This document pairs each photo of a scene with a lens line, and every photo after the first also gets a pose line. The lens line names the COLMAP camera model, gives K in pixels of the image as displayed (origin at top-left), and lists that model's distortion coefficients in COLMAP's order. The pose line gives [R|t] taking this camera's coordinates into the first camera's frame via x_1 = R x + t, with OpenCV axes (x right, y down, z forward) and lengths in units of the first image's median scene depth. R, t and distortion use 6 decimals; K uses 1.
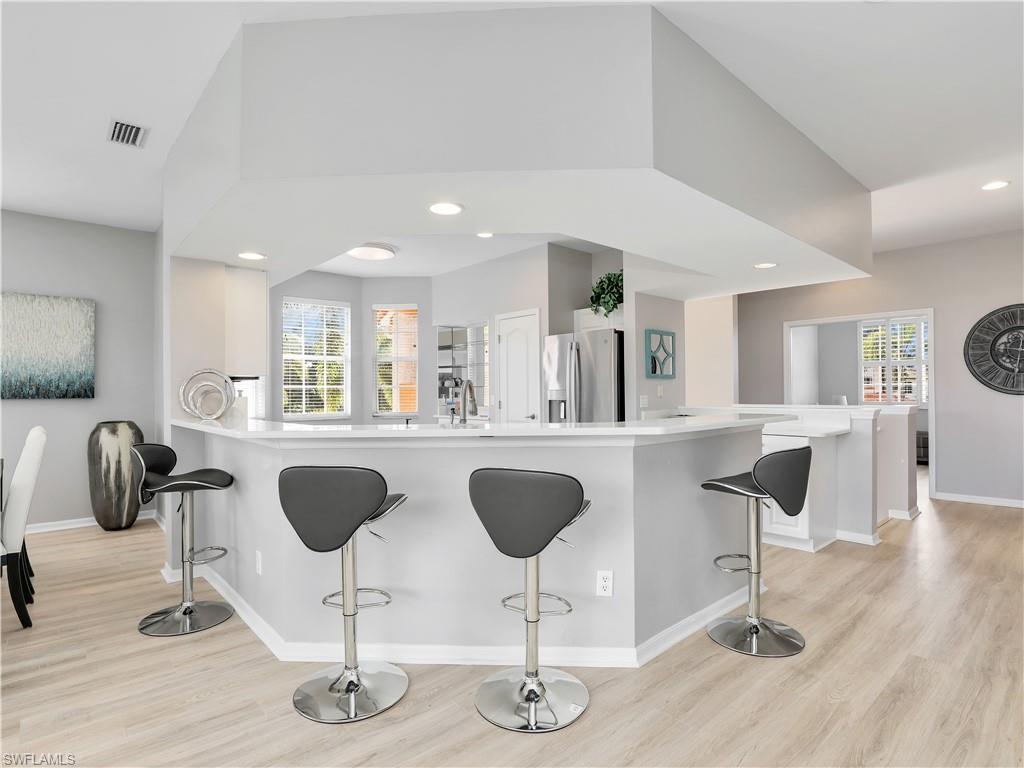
lens RADIAL K [[545.8, 0, 510.2], [0, 545.8, 390.3], [0, 0, 1]] dist [-0.020711, -0.001380]
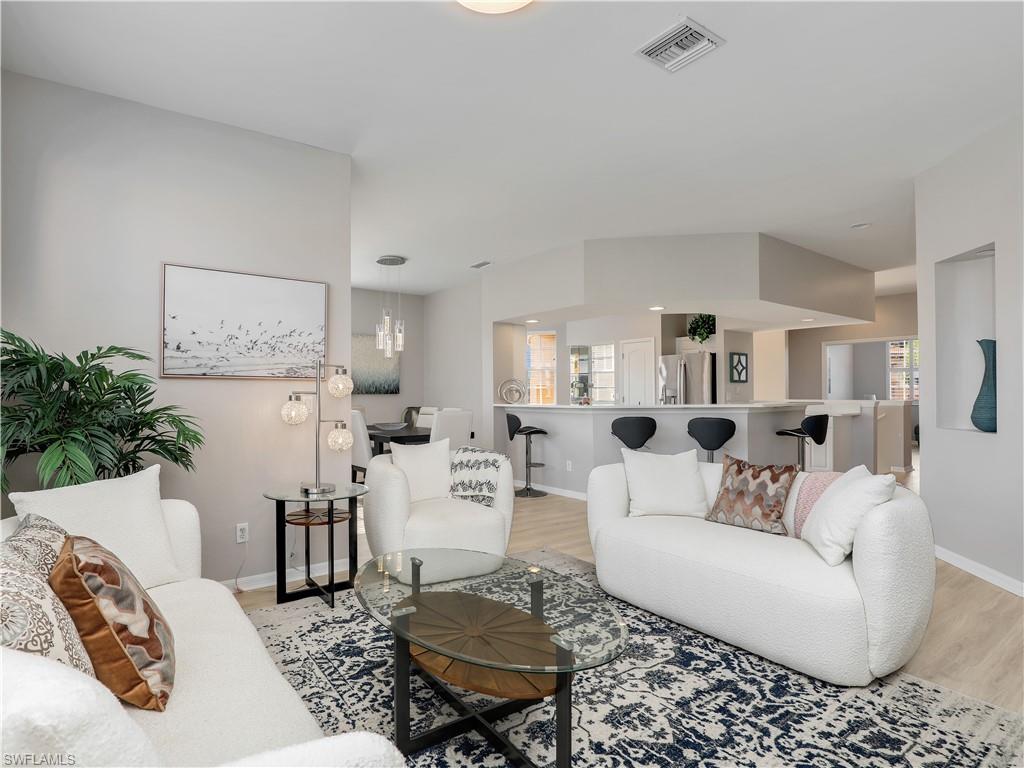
lens RADIAL K [[545.8, 0, 504.1], [0, 545.8, 380.9], [0, 0, 1]] dist [-0.020711, -0.001380]
pose [[0.997584, -0.000777, -0.069467, -0.334459], [-0.000932, 0.999698, -0.024565, 0.014562], [0.069465, 0.024571, 0.997282, -0.711093]]
